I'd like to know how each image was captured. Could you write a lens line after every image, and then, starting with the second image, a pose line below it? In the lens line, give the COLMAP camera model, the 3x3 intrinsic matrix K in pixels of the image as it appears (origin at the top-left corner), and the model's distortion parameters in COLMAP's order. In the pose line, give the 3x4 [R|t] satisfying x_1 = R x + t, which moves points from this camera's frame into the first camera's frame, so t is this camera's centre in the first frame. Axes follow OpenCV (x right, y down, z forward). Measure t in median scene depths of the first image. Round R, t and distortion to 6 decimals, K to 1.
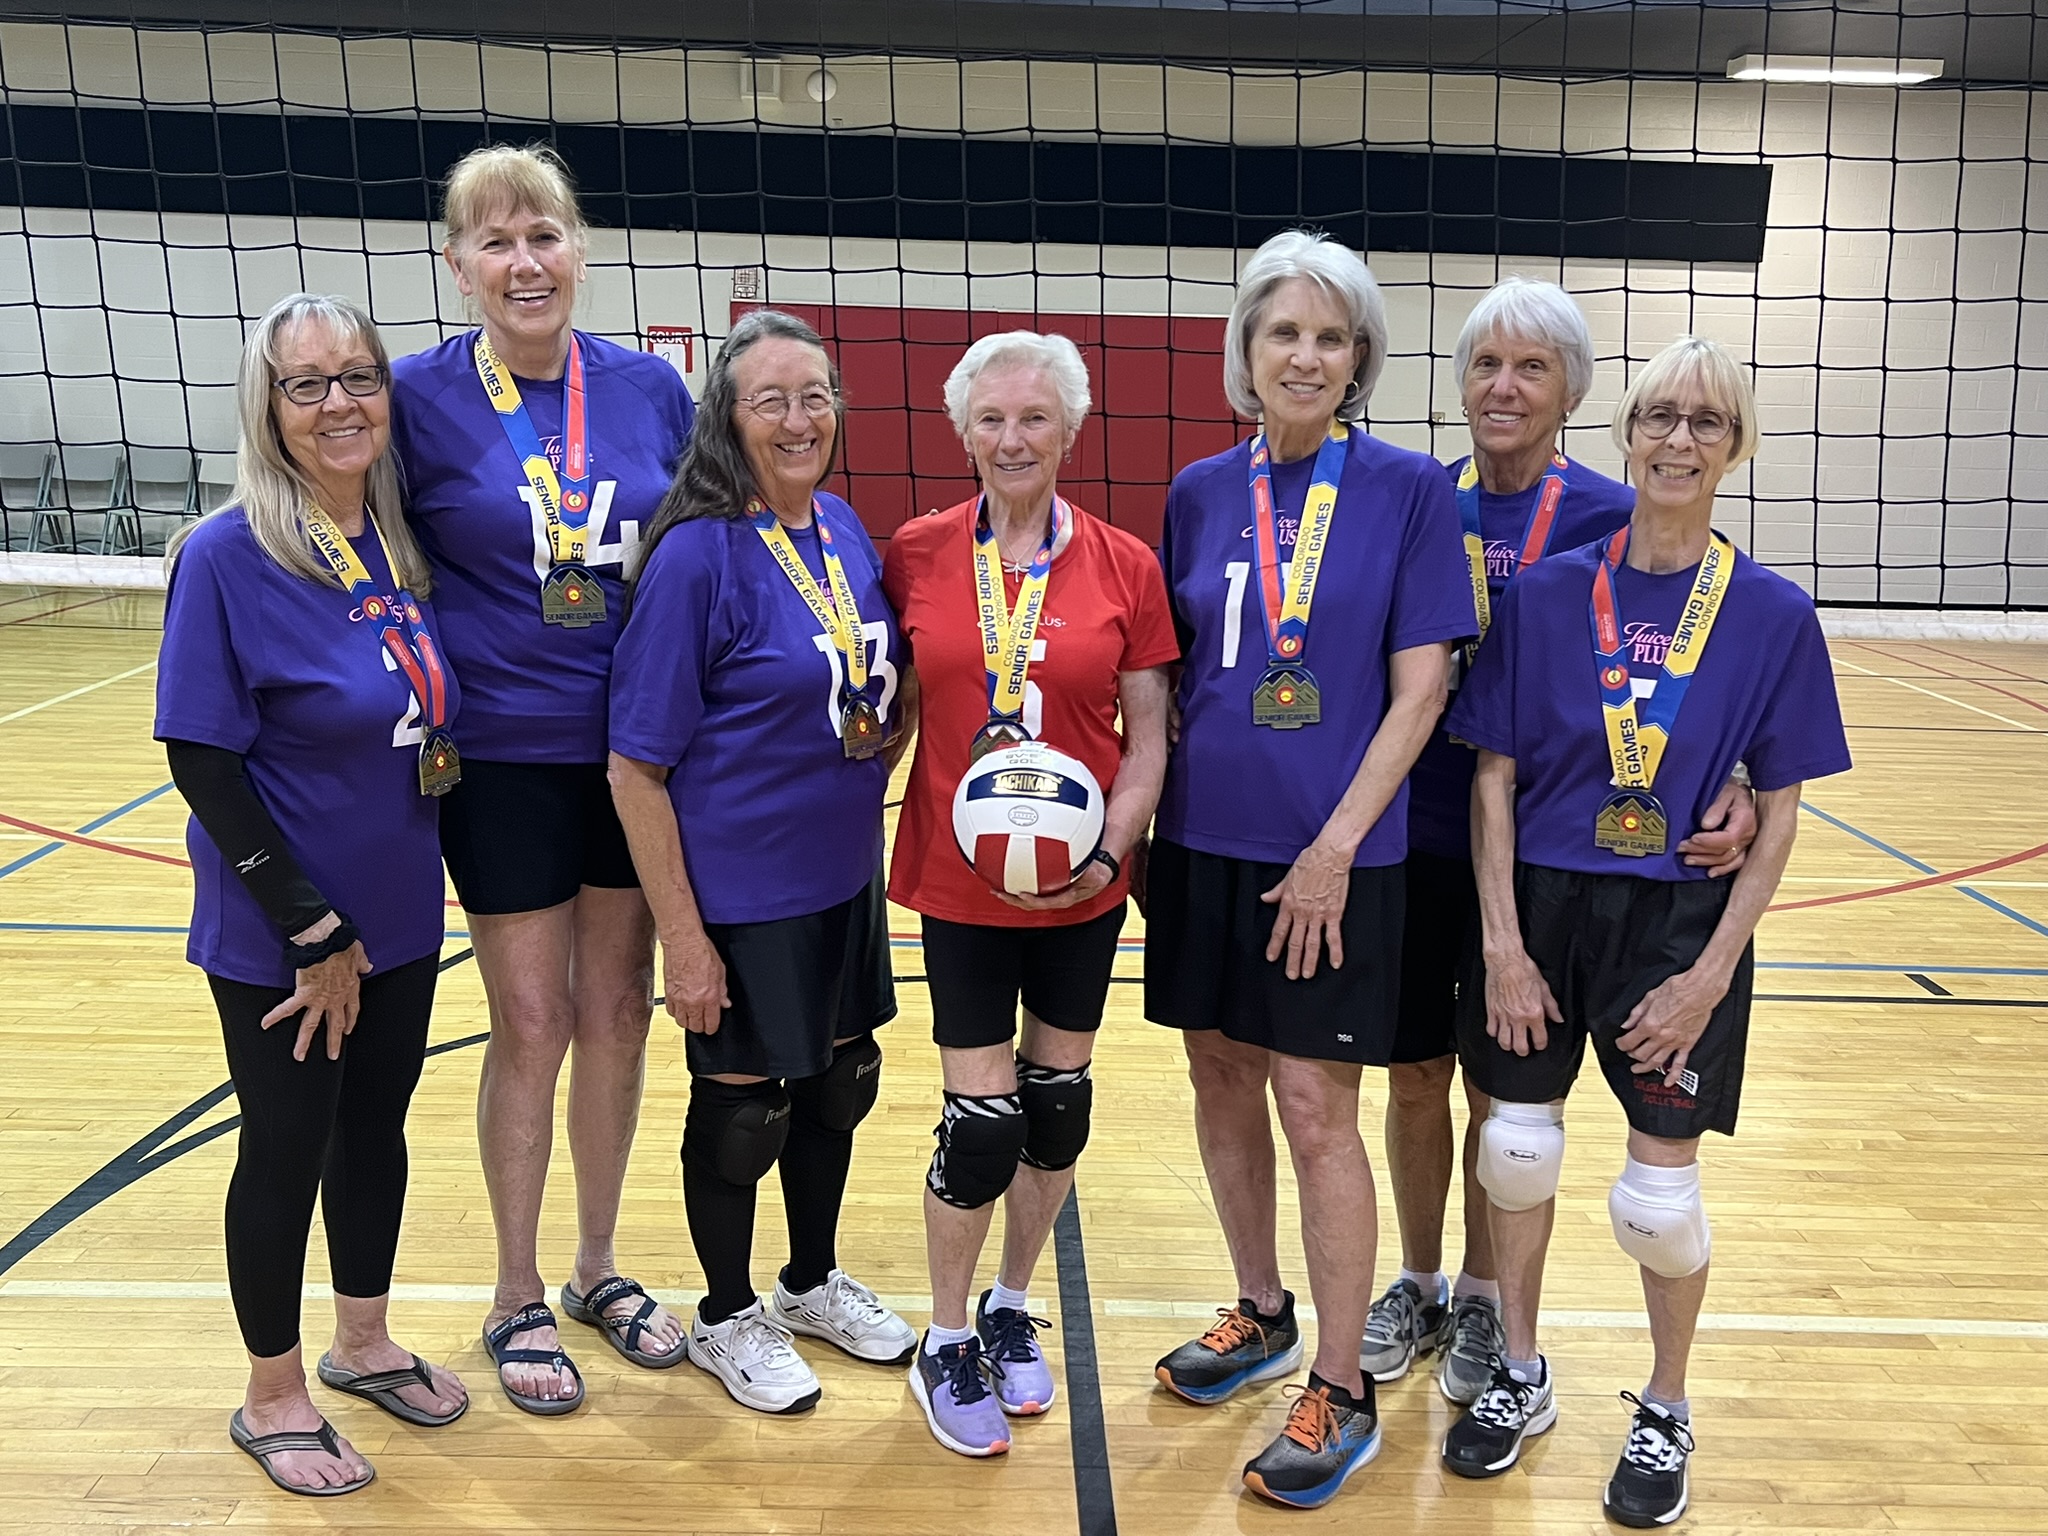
lens RADIAL K [[1902.3, 0, 1026.5], [0, 1902.3, 775.9], [0, 0, 1]] dist [0.011295, 0.000000]
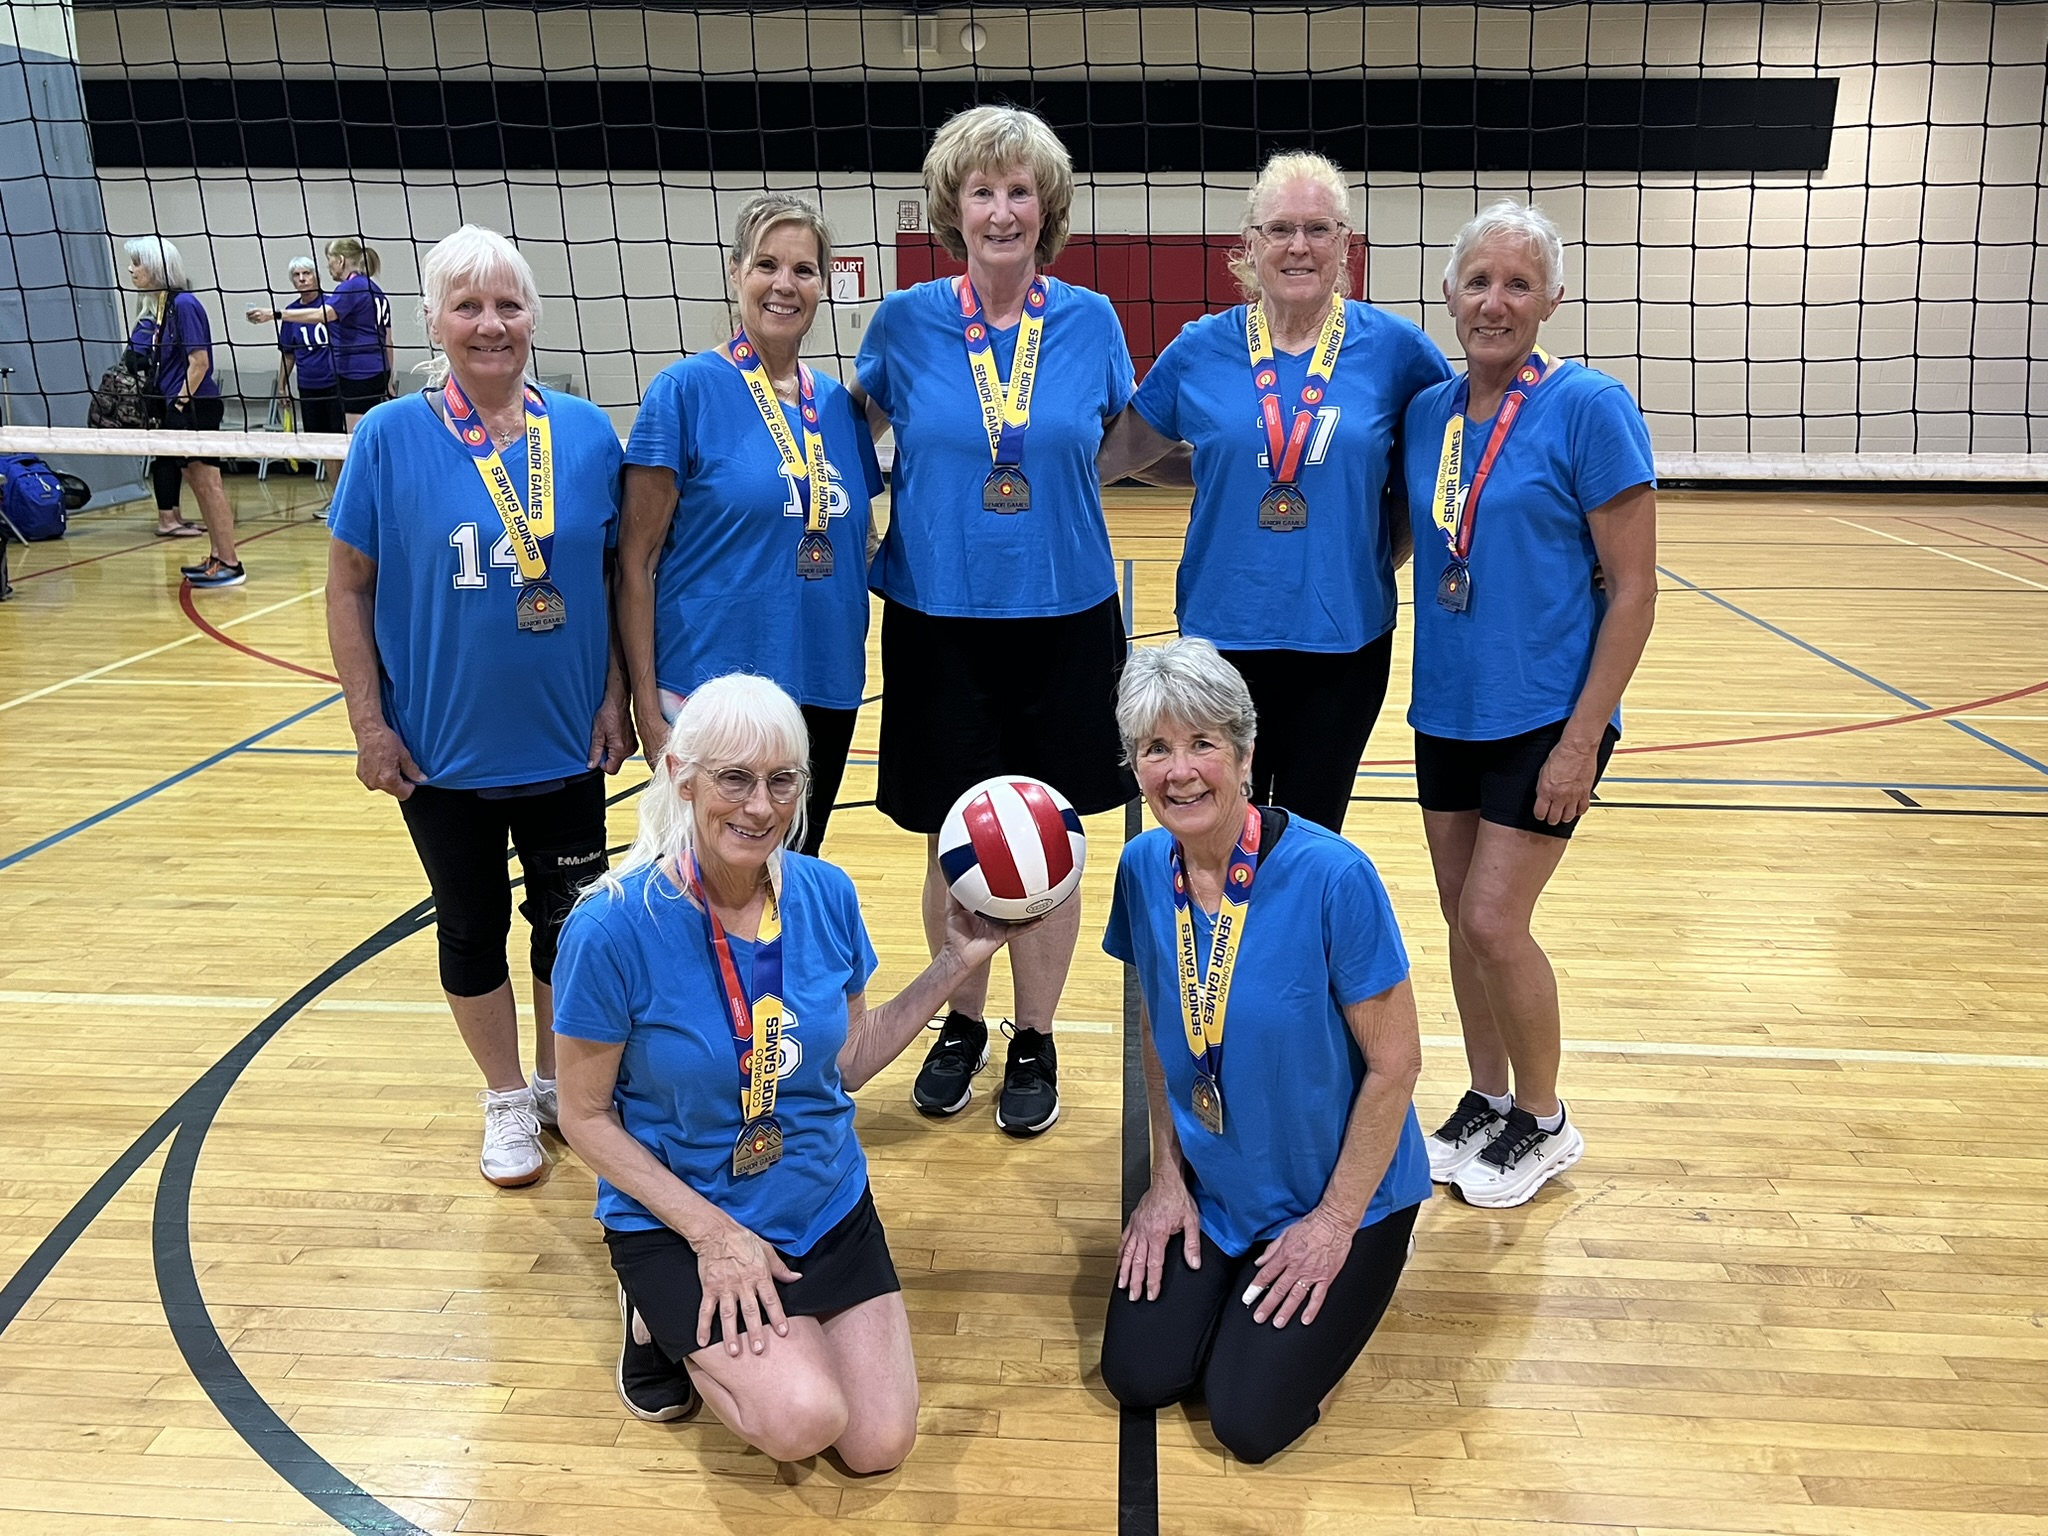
lens RADIAL K [[1679.9, 0, 1016.3], [0, 1679.9, 778.4], [0, 0, 1]] dist [0.005771, -0.008878]
pose [[0.995578, 0.001376, -0.093924, 0.047583], [0.005184, 0.997564, 0.069567, 0.033266], [0.093791, -0.069746, 0.993146, -0.086798]]
